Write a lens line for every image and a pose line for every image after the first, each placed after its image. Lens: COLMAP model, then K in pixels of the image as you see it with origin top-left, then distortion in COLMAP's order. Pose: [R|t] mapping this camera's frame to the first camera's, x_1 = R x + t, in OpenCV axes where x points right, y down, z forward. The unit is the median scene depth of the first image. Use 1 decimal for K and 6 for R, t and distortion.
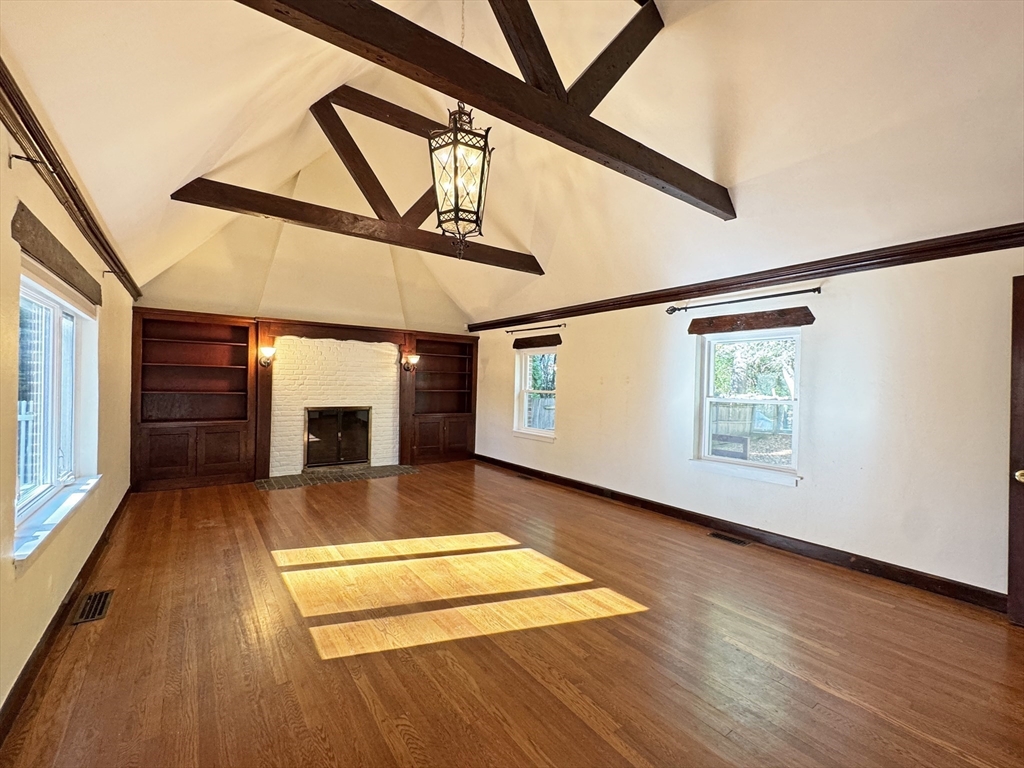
lens RADIAL K [[450.8, 0, 512.0], [0, 450.8, 384.0], [0, 0, 1]] dist [-0.001301, -0.000151]
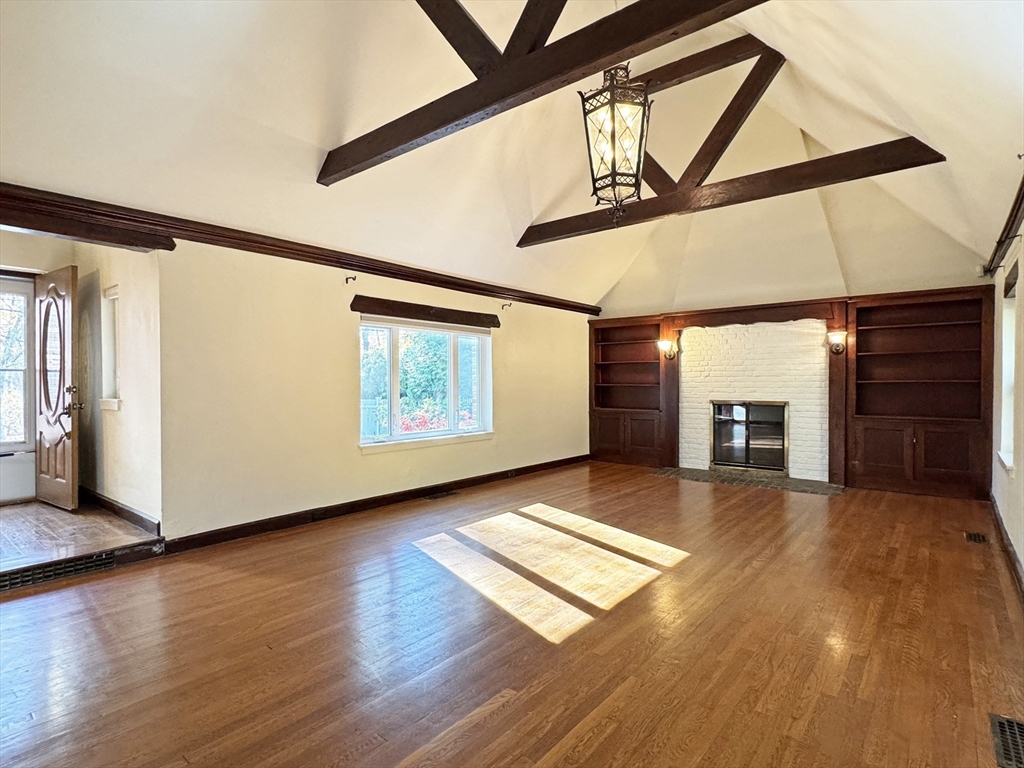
lens RADIAL K [[537.1, 0, 512.0], [0, 537.1, 384.0], [0, 0, 1]] dist [-0.003764, -0.000311]
pose [[0.243485, -0.014894, -0.969790, 0.544984], [0.004728, 0.999888, -0.014169, 0.032408], [0.969893, -0.001135, 0.243528, 0.326652]]
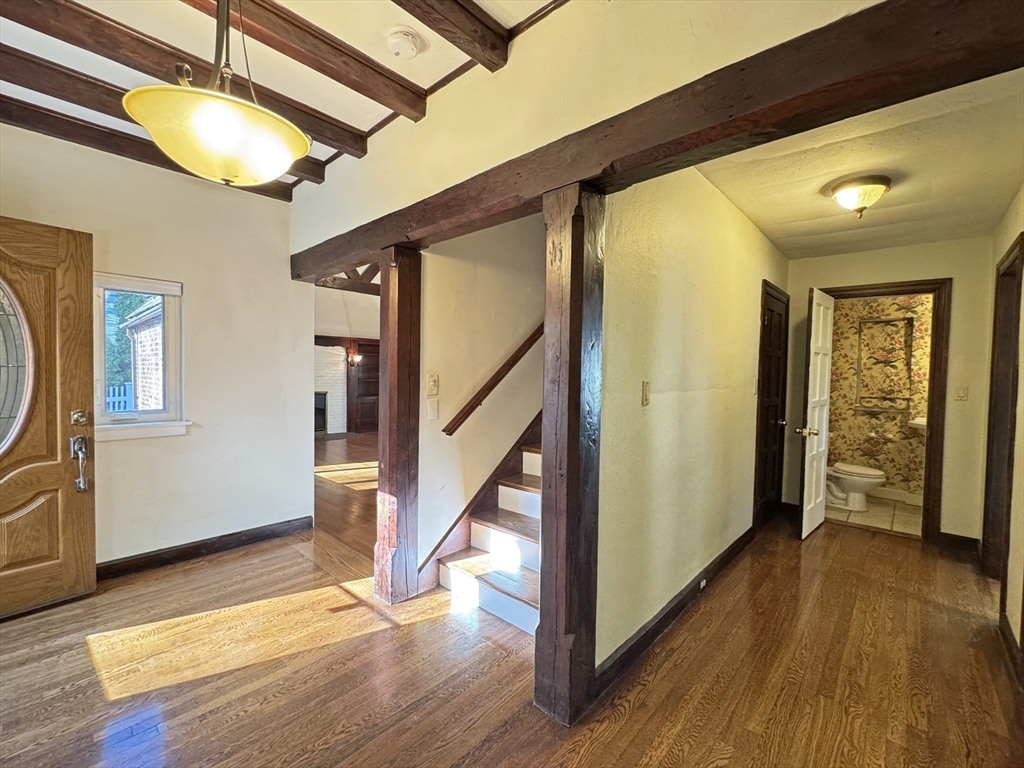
lens RADIAL K [[440.6, 0, 512.0], [0, 440.6, 384.0], [0, 0, 1]] dist [-0.000941, -0.000175]
pose [[0.981643, -0.008496, 0.190537, -0.005542], [0.002827, 0.999546, 0.030002, -0.015720], [-0.190705, -0.028913, 0.981222, -0.525722]]
